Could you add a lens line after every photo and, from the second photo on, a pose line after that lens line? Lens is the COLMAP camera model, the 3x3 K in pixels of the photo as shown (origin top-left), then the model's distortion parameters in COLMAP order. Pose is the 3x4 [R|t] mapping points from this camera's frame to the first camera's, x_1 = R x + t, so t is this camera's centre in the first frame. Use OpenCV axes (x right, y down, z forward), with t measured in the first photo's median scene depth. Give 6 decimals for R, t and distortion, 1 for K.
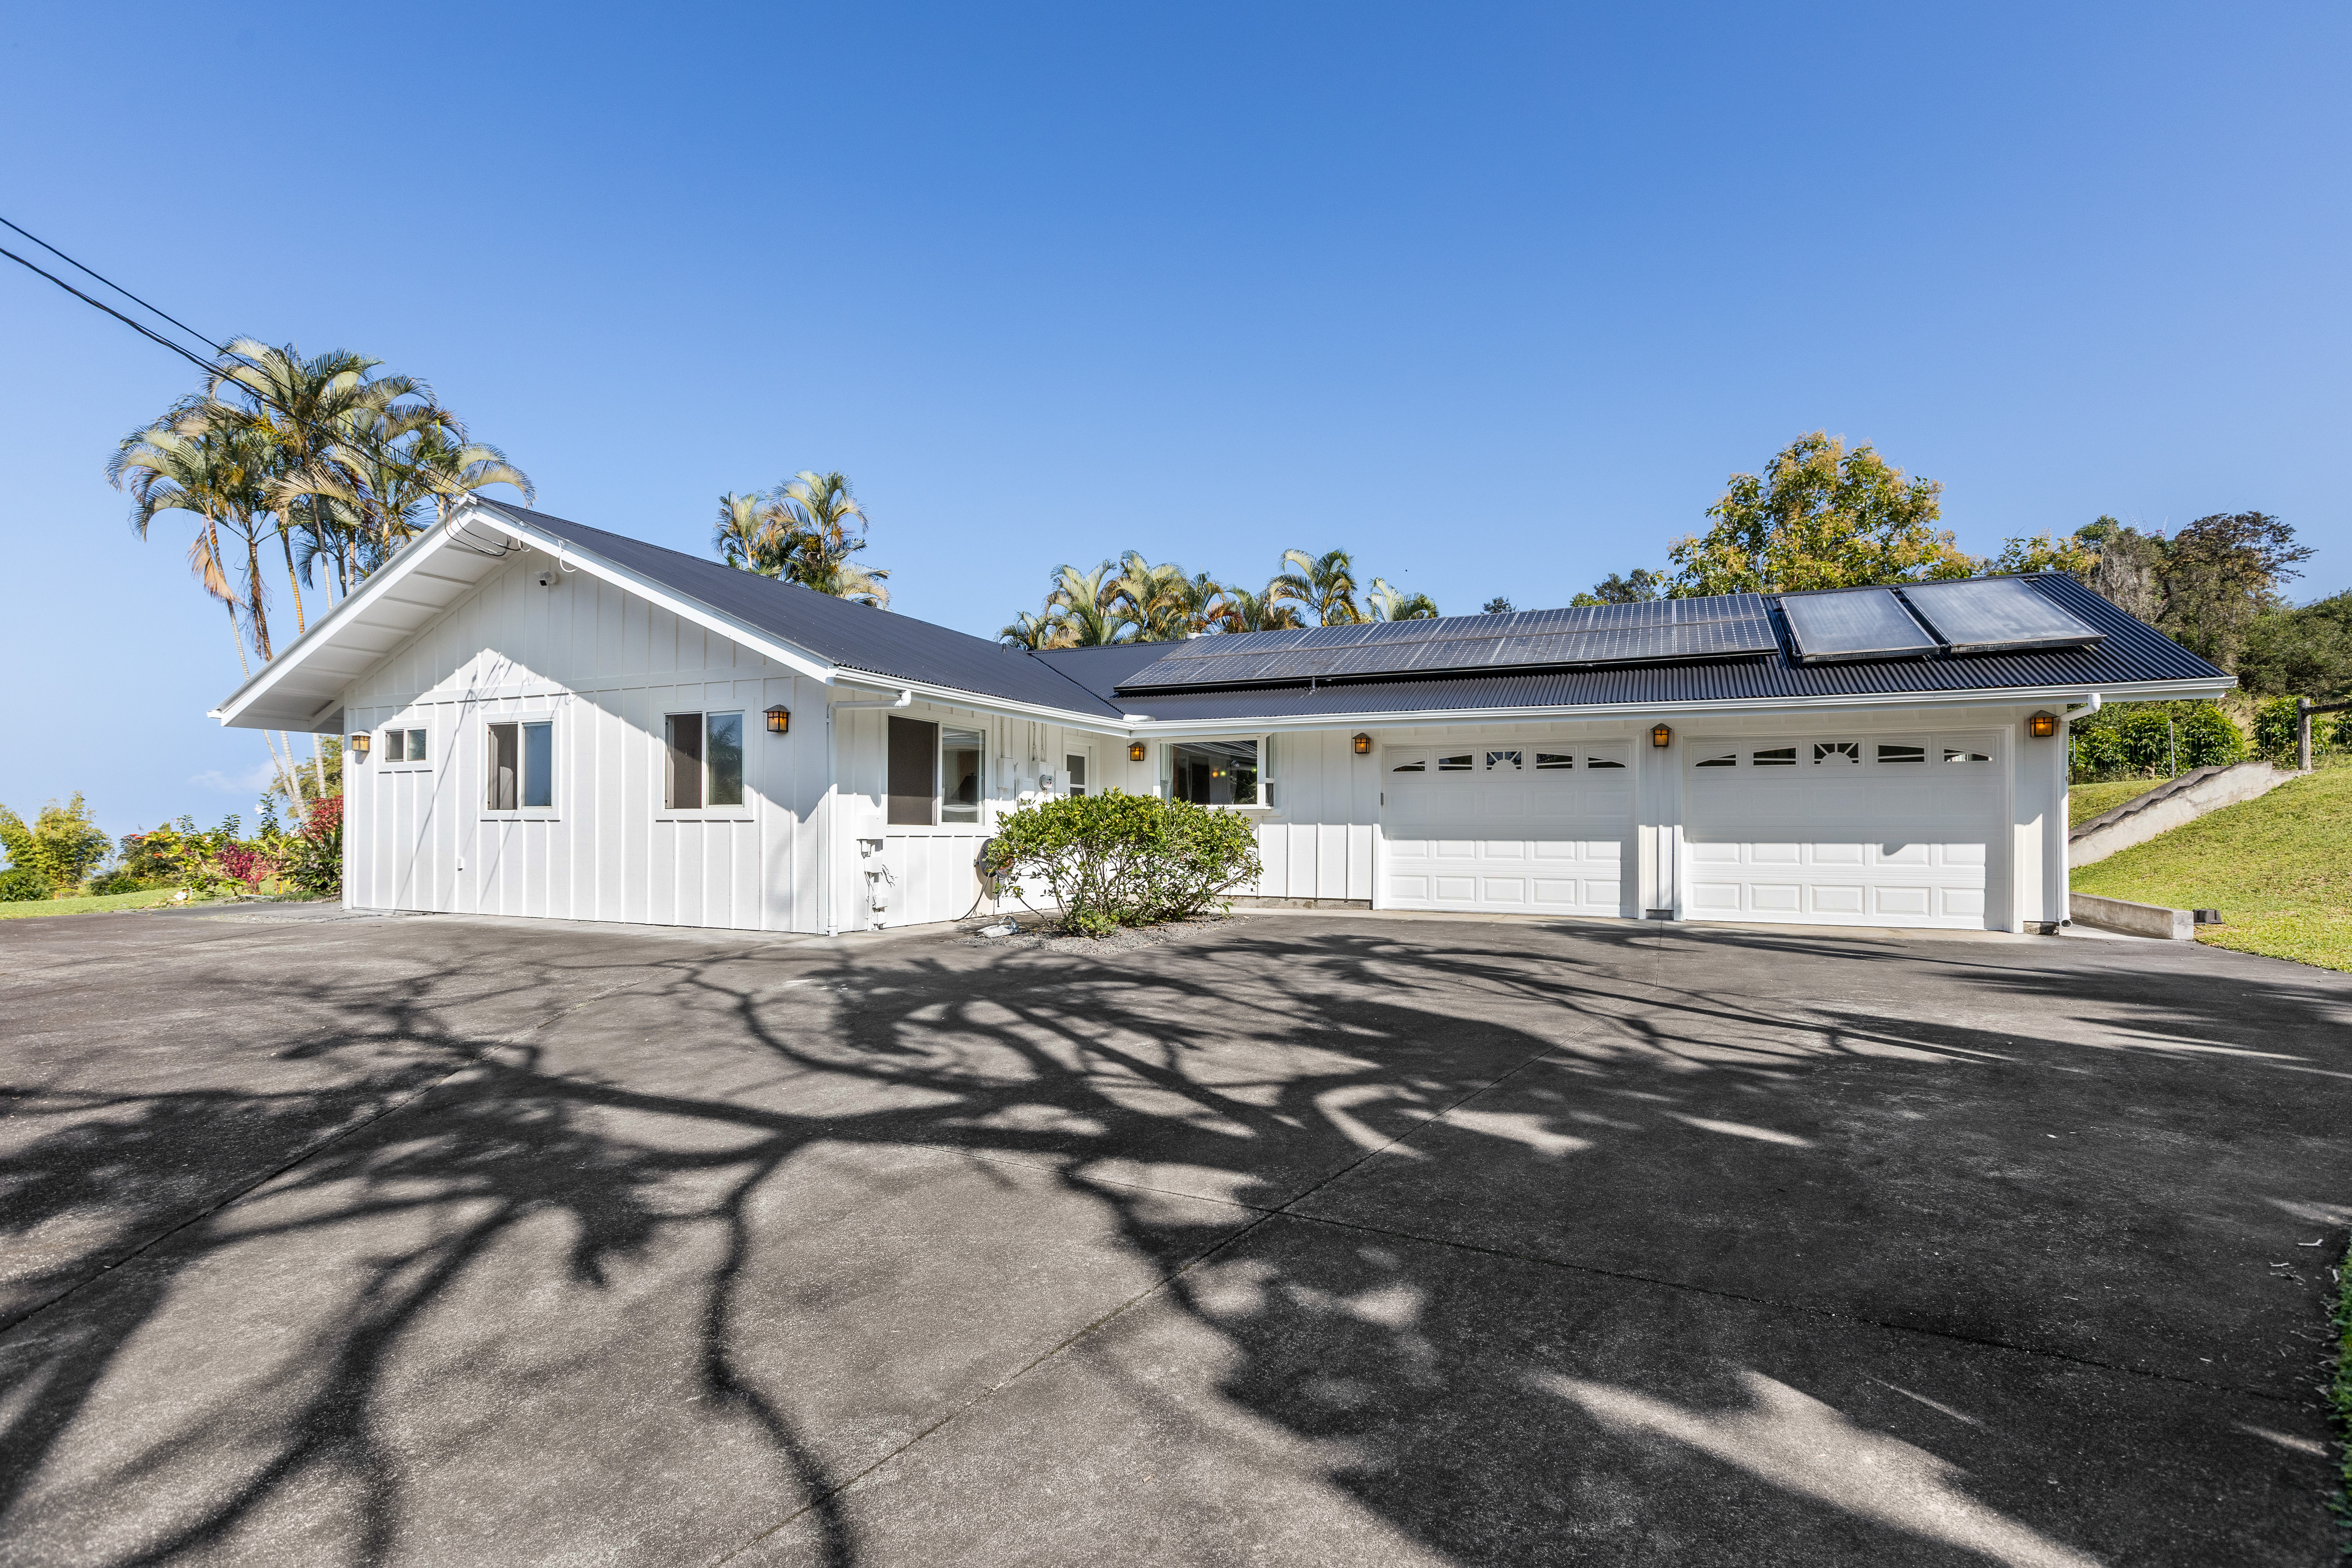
lens RADIAL K [[1052.8, 0, 1175.9], [0, 1052.8, 796.4], [0, 0, 1]] dist [0.002166, 0.000160]
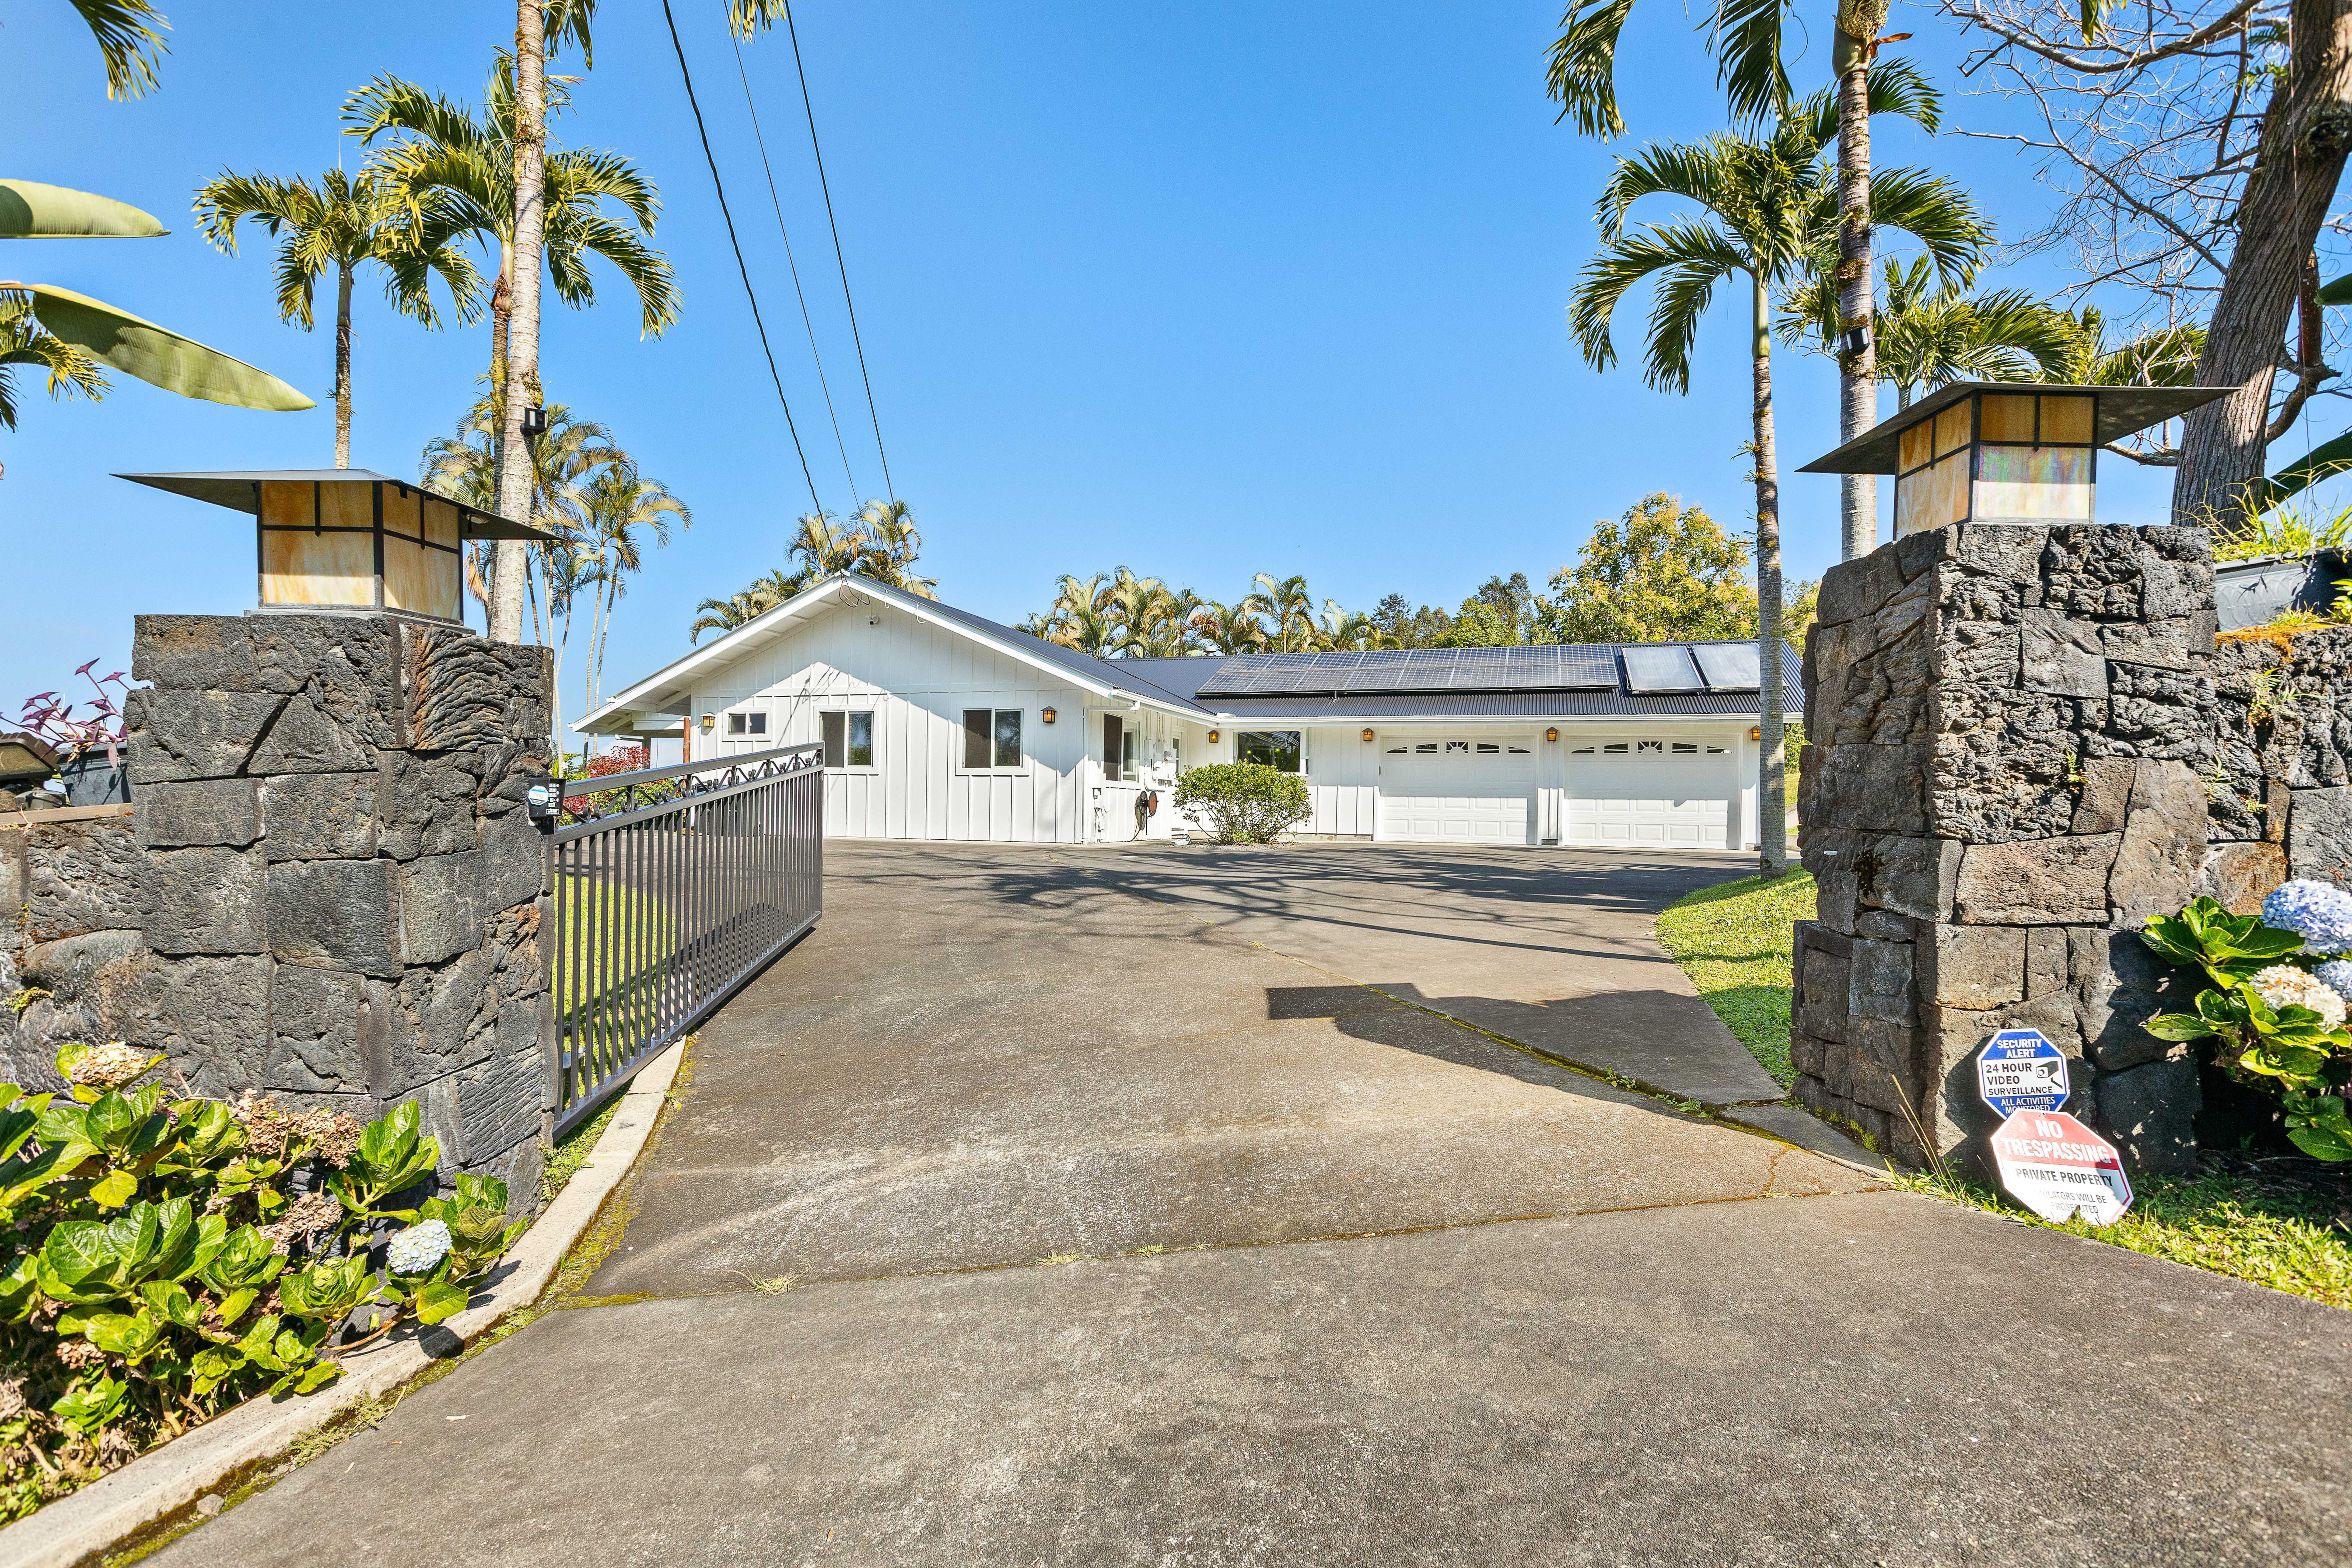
lens RADIAL K [[1052.8, 0, 1176.4], [0, 1052.8, 771.3], [0, 0, 1]] dist [0.002166, 0.000160]
pose [[0.994183, 0.016263, 0.106468, -0.271553], [-0.016001, 0.999866, -0.003308, 0.013857], [-0.106508, 0.001585, 0.994311, -0.526084]]
